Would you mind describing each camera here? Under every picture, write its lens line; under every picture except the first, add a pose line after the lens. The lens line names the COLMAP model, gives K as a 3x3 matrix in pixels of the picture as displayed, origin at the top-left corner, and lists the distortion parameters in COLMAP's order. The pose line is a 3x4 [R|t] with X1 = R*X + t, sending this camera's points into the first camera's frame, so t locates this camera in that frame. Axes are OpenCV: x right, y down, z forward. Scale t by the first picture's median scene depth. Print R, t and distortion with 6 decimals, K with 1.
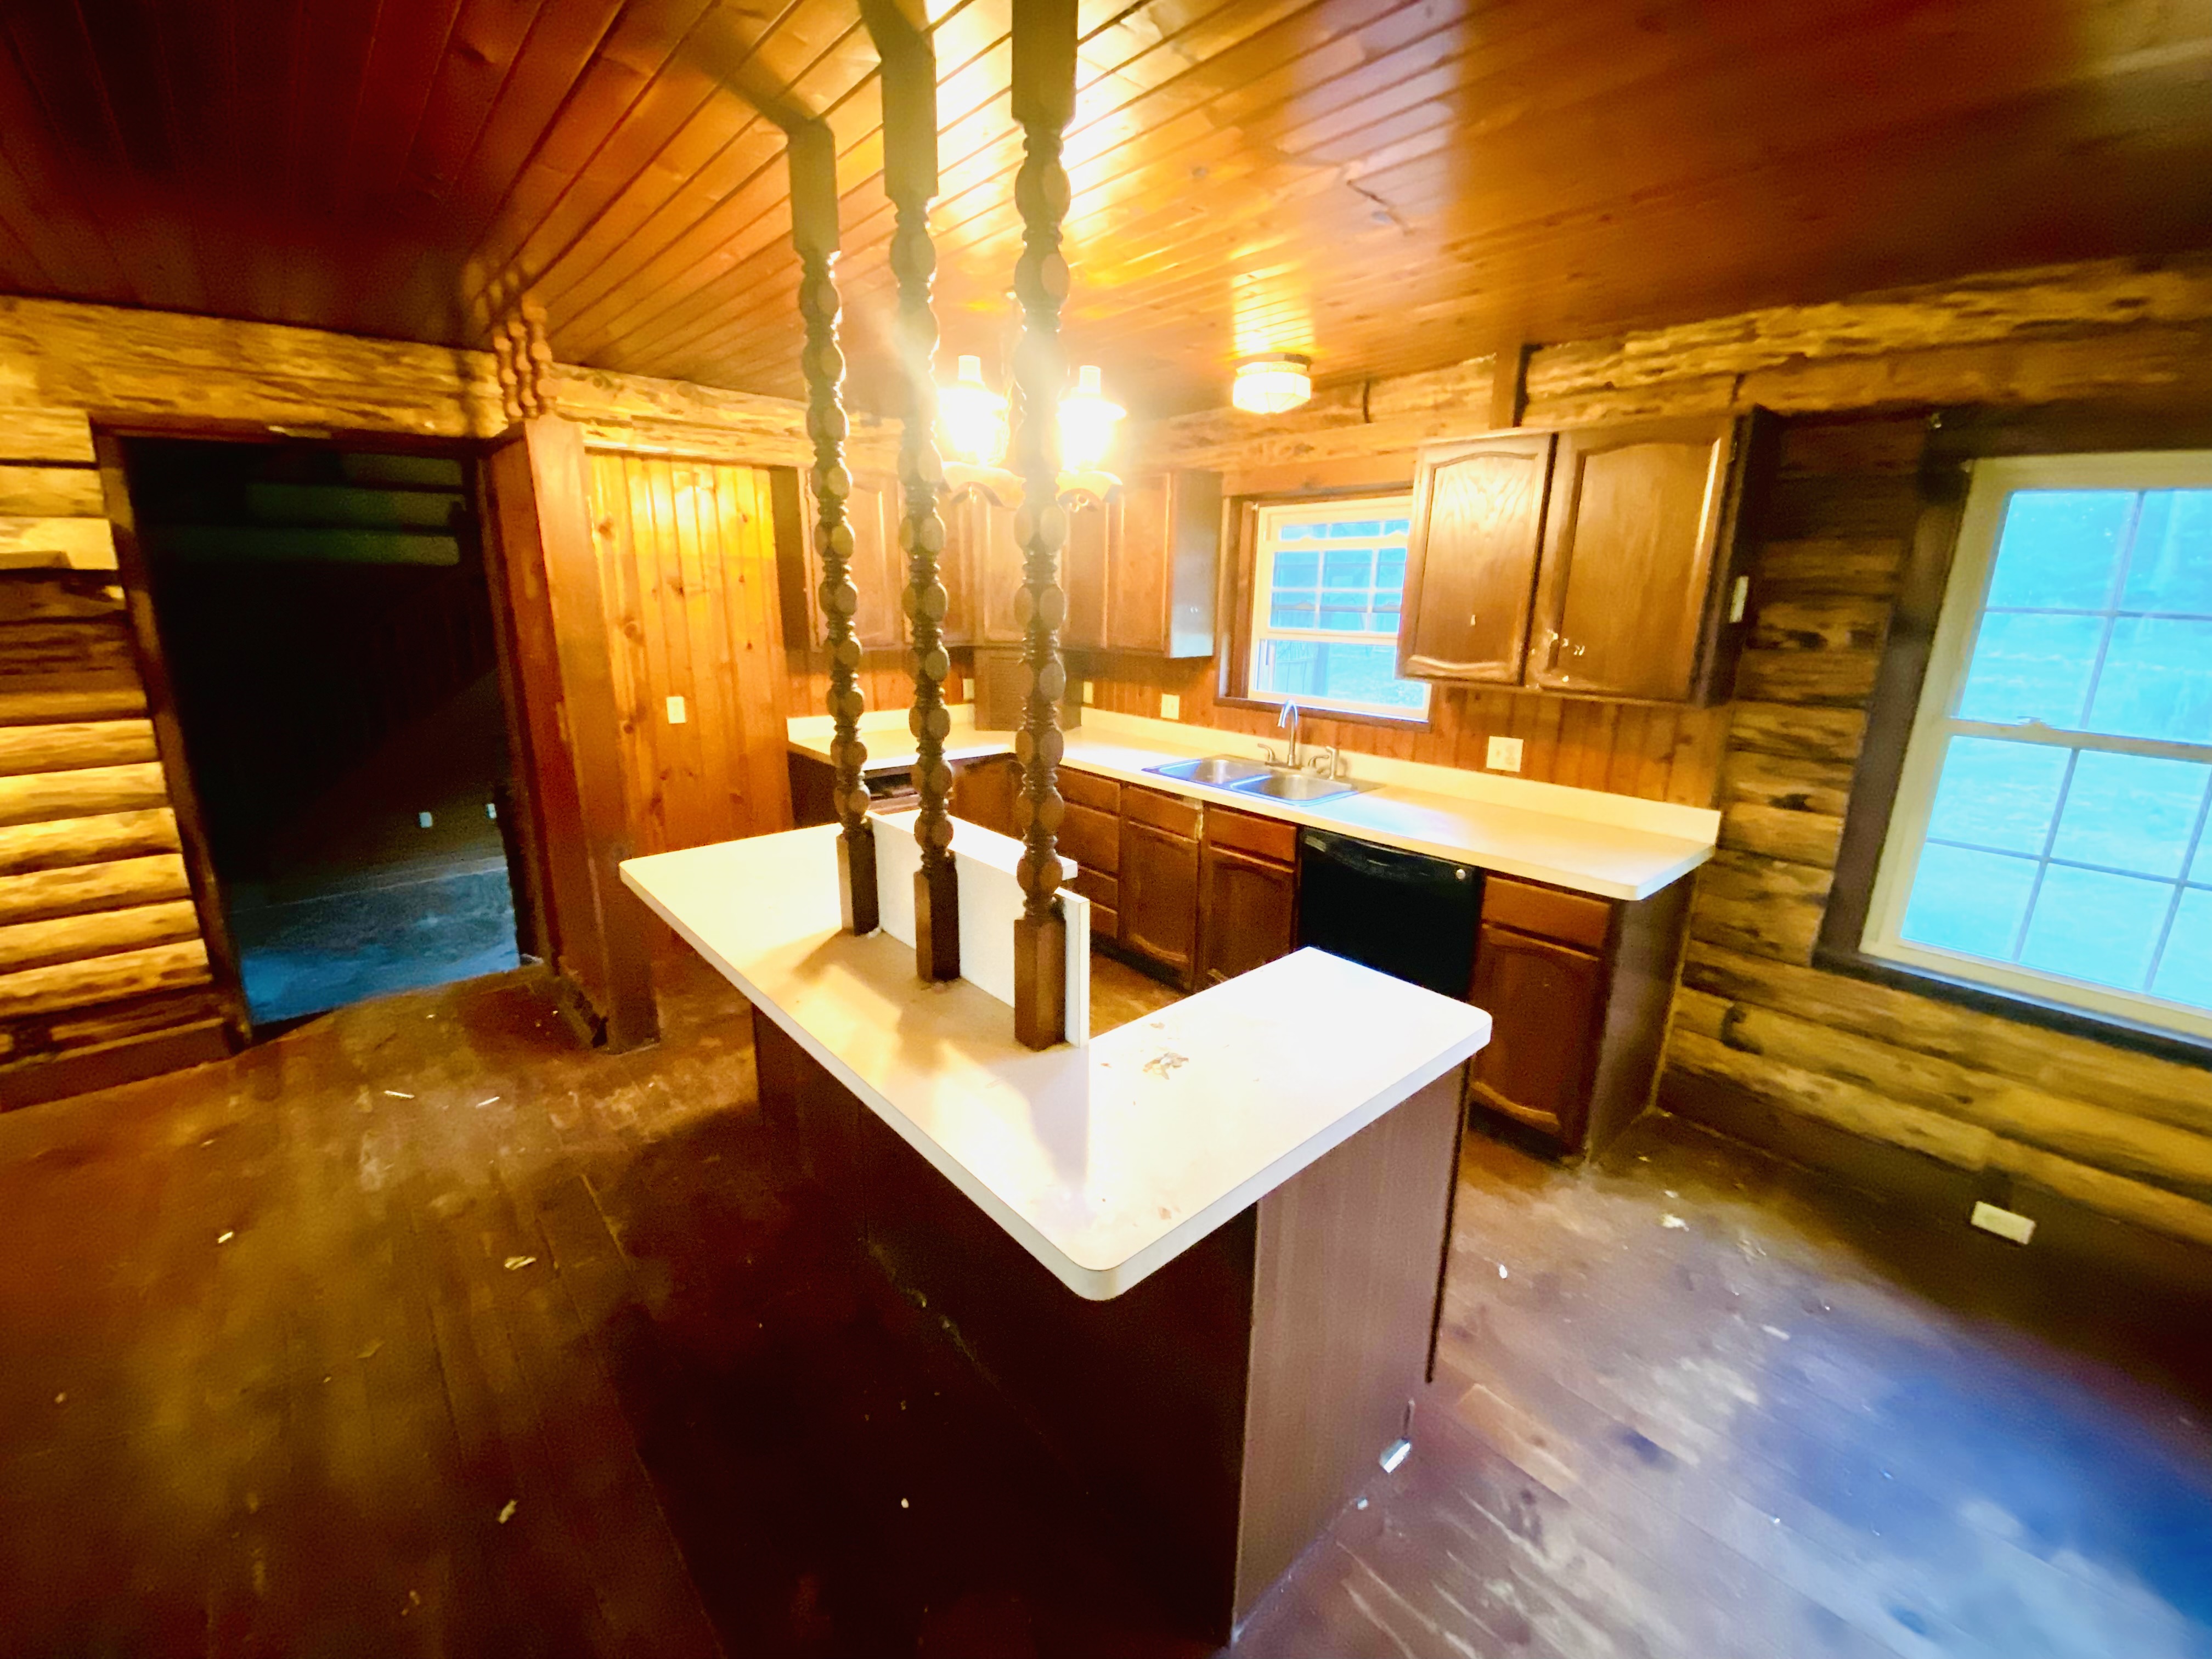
lens RADIAL K [[892.4, 0, 1121.0], [0, 892.4, 837.3], [0, 0, 1]] dist [0.019028, -0.020945]
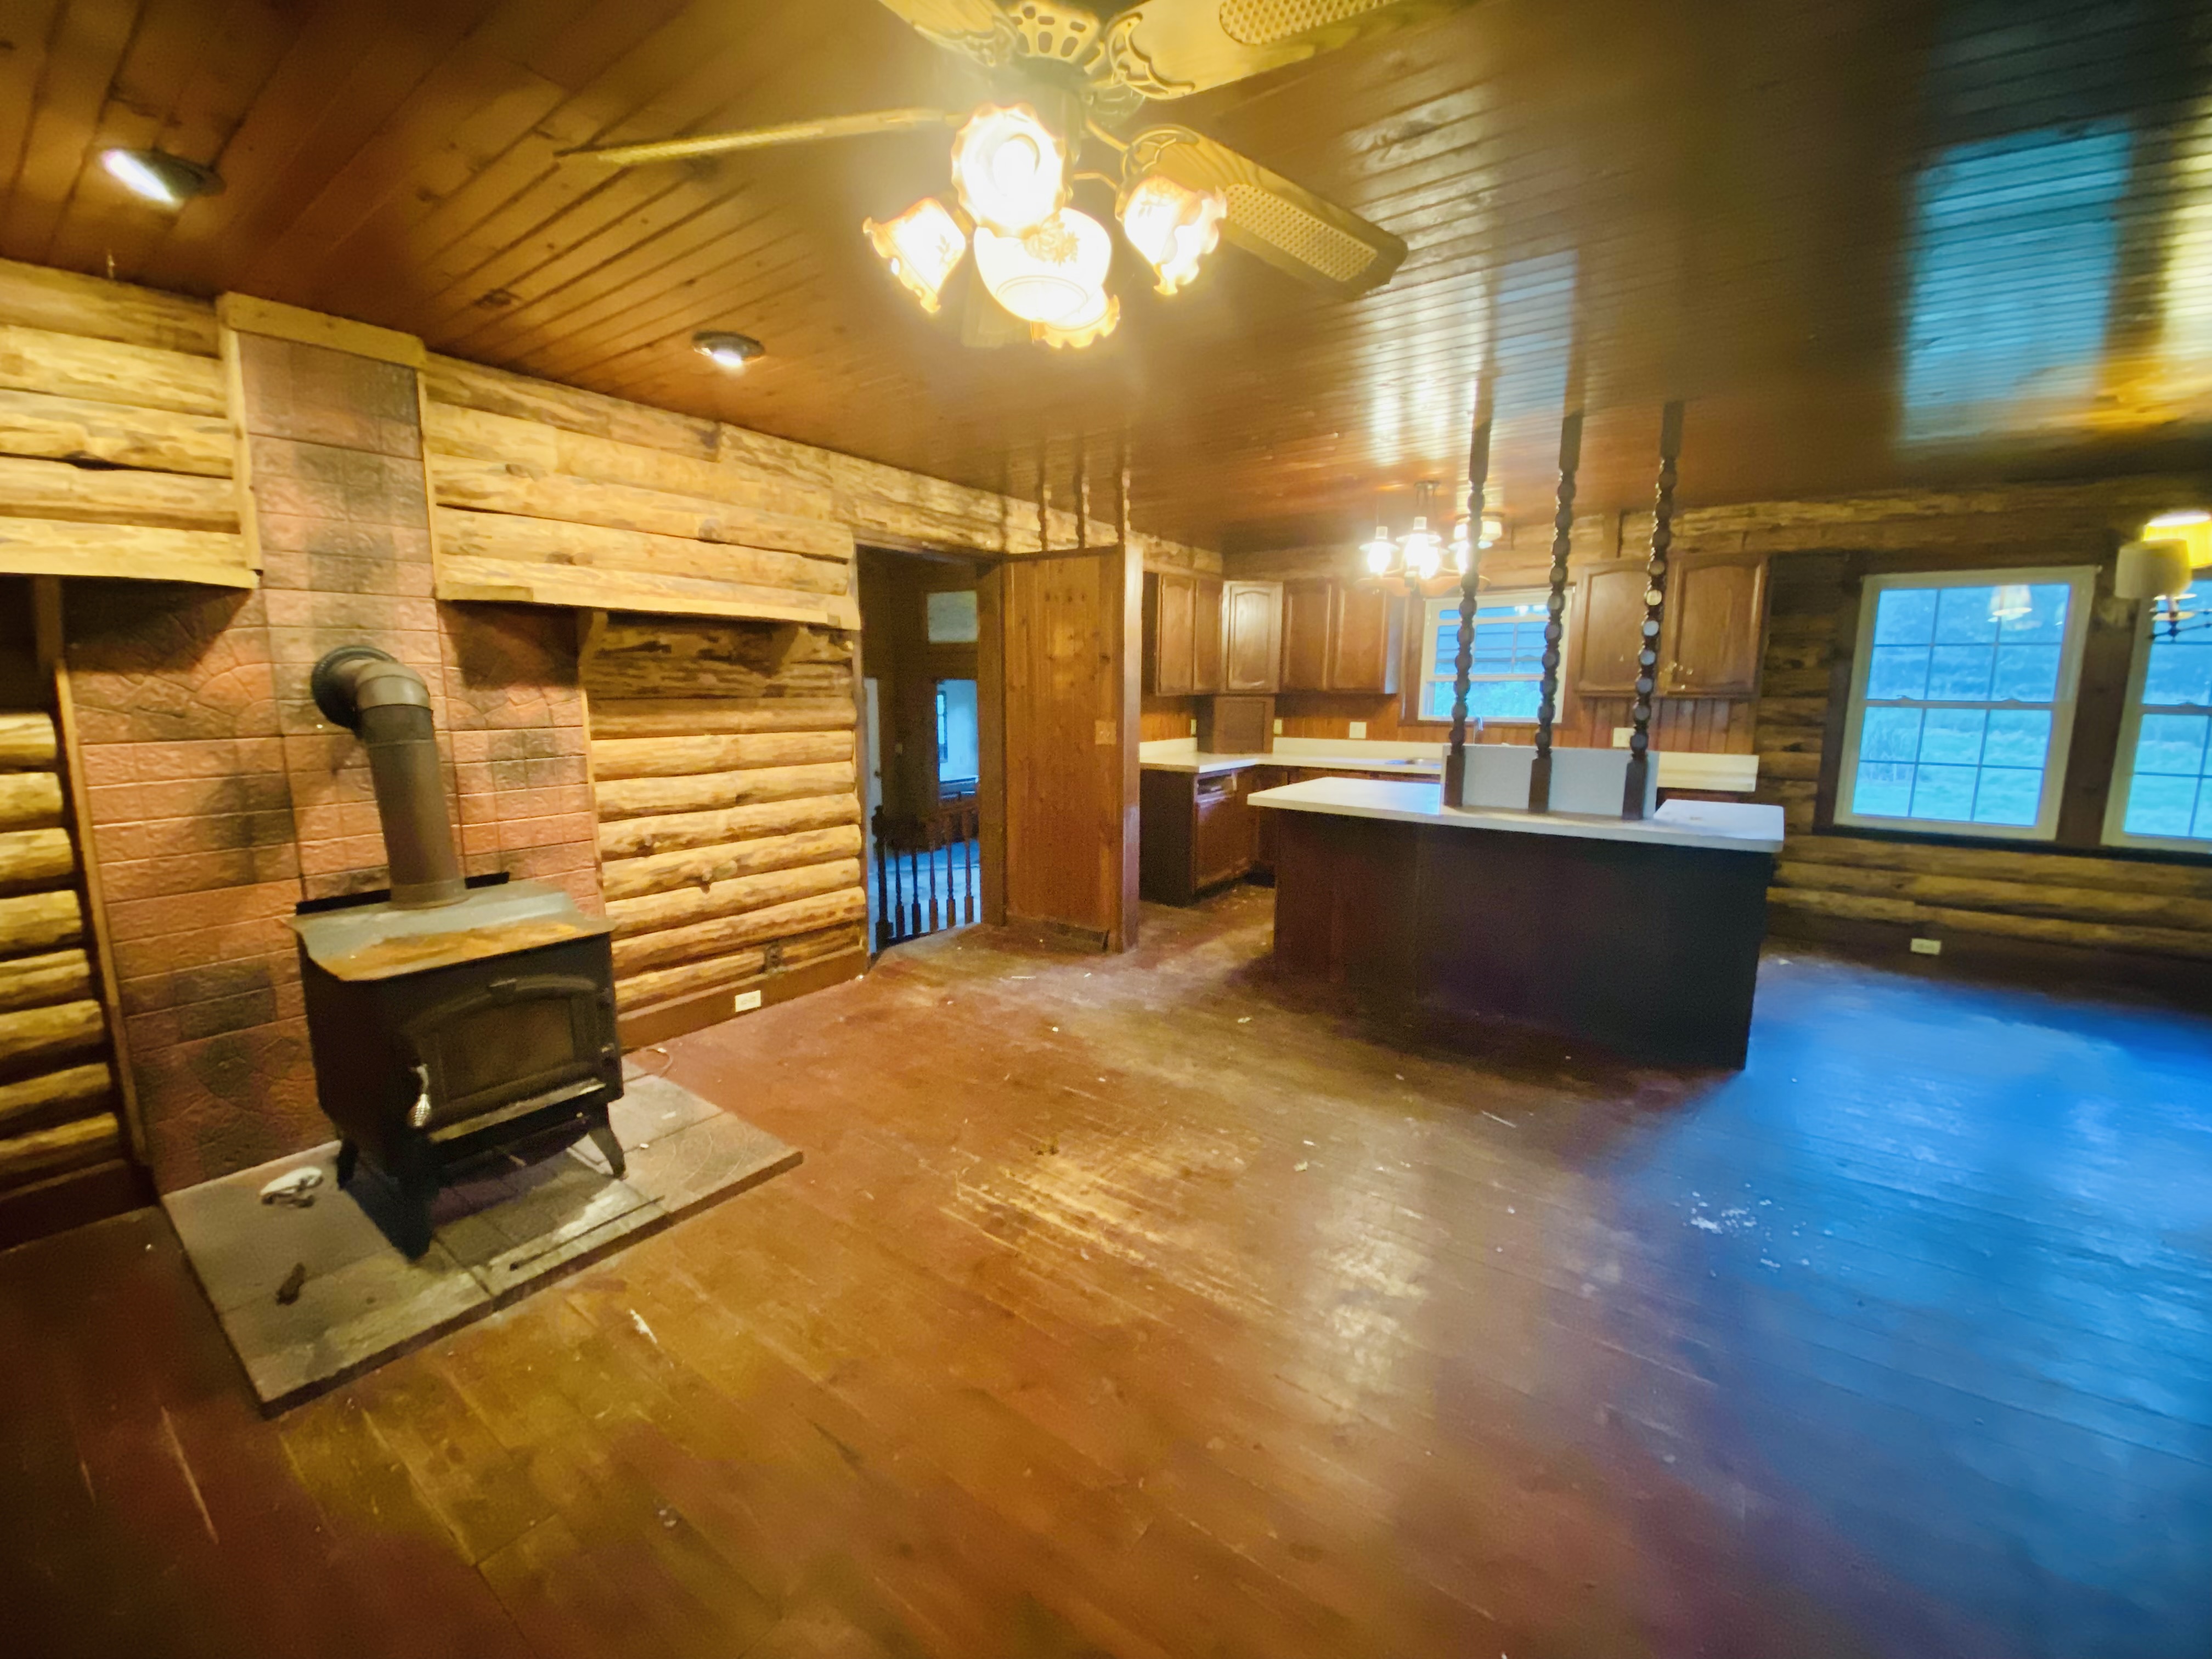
lens RADIAL K [[892.4, 0, 1121.0], [0, 892.4, 837.3], [0, 0, 1]] dist [0.019028, -0.020945]
pose [[0.978490, -0.049354, 0.200304, -1.033753], [0.068440, 0.993632, -0.089503, 0.220340], [-0.194611, 0.101287, 0.975637, -0.559707]]
